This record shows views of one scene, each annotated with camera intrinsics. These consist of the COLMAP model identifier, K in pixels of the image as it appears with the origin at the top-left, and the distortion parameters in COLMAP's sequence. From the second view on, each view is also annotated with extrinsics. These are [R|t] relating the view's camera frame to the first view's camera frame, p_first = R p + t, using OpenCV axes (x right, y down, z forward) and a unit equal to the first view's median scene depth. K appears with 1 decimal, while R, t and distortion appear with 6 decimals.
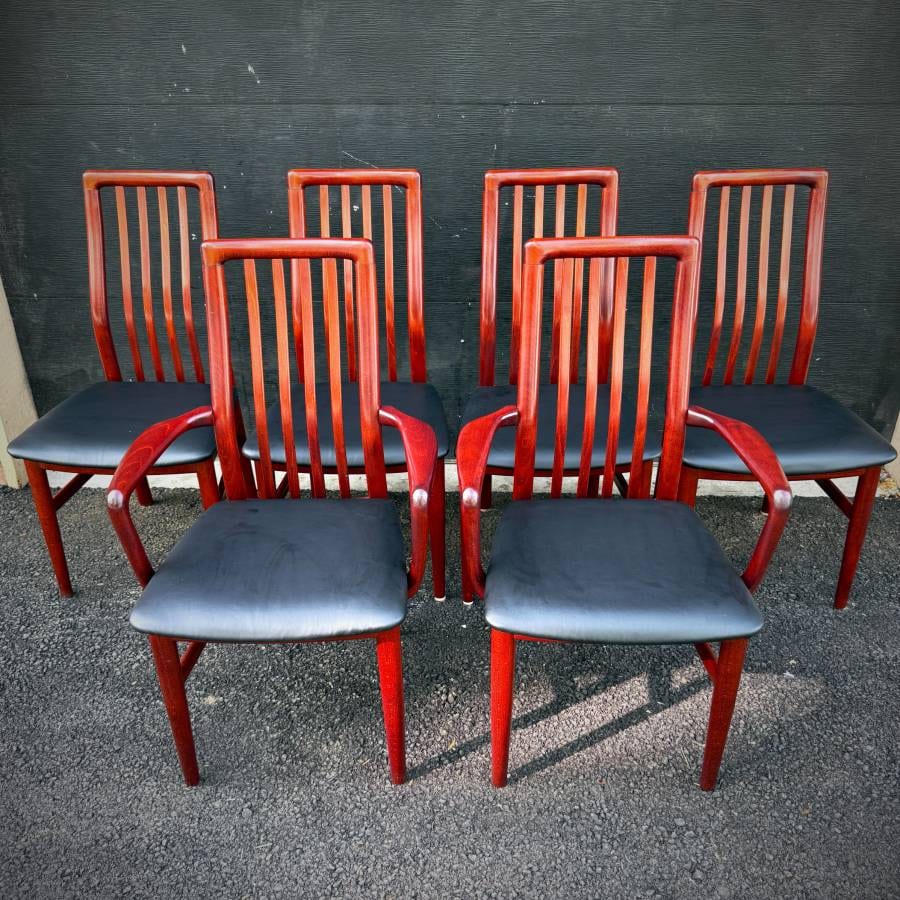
lens RADIAL K [[861.5, 0, 448.1], [0, 861.5, 458.2], [0, 0, 1]] dist [0.110343, -0.263258]
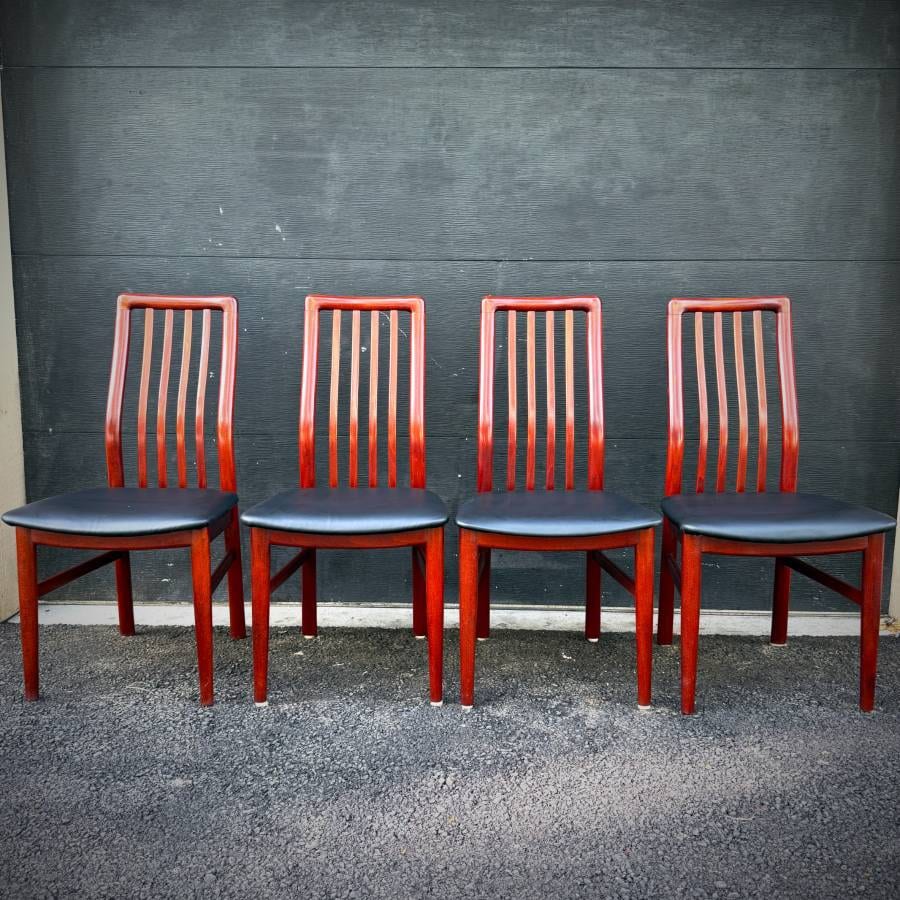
lens RADIAL K [[855.0, 0, 450.0], [0, 855.0, 450.0], [0, 0, 1]] dist [0.053096, -0.104643]
pose [[0.999828, 0.012471, 0.013702, -0.012262], [-0.006460, 0.927784, -0.373063, 0.281502], [-0.017365, 0.372910, 0.927705, 0.056518]]
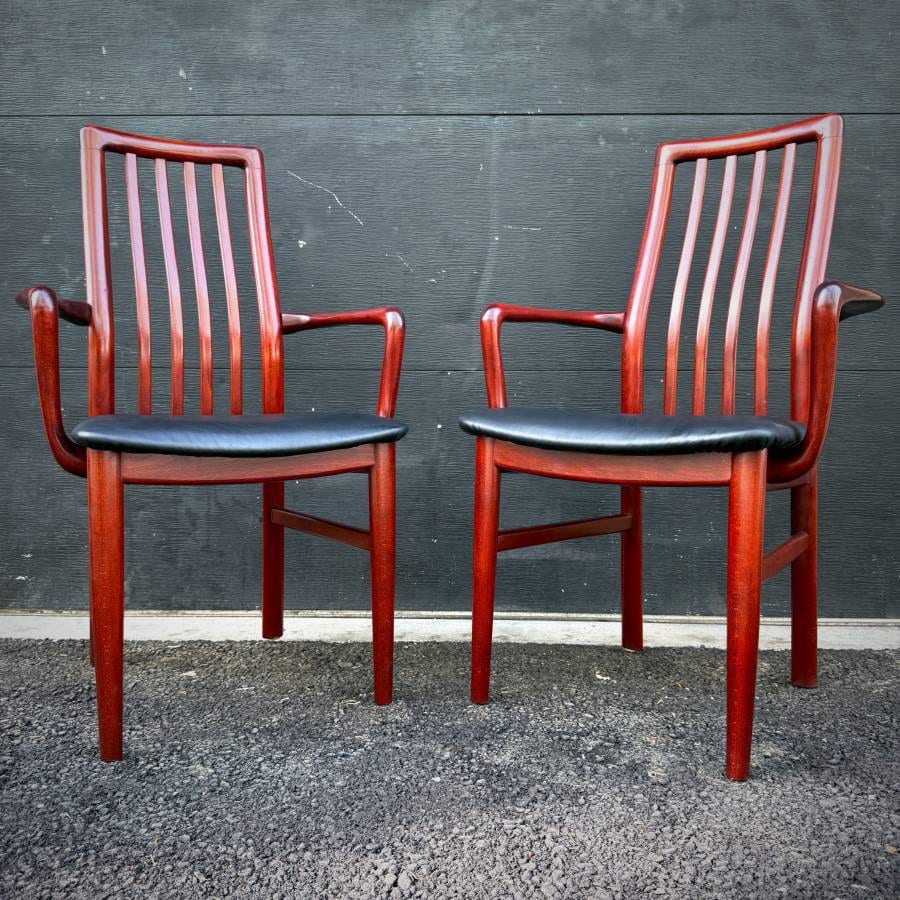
lens RADIAL K [[872.8, 0, 444.2], [0, 872.8, 459.6], [0, 0, 1]] dist [0.007940, -0.035056]
pose [[0.999865, 0.010903, 0.012320, 0.015504], [-0.004457, 0.900358, -0.435127, 0.268544], [-0.015837, 0.435013, 0.900285, 0.469648]]
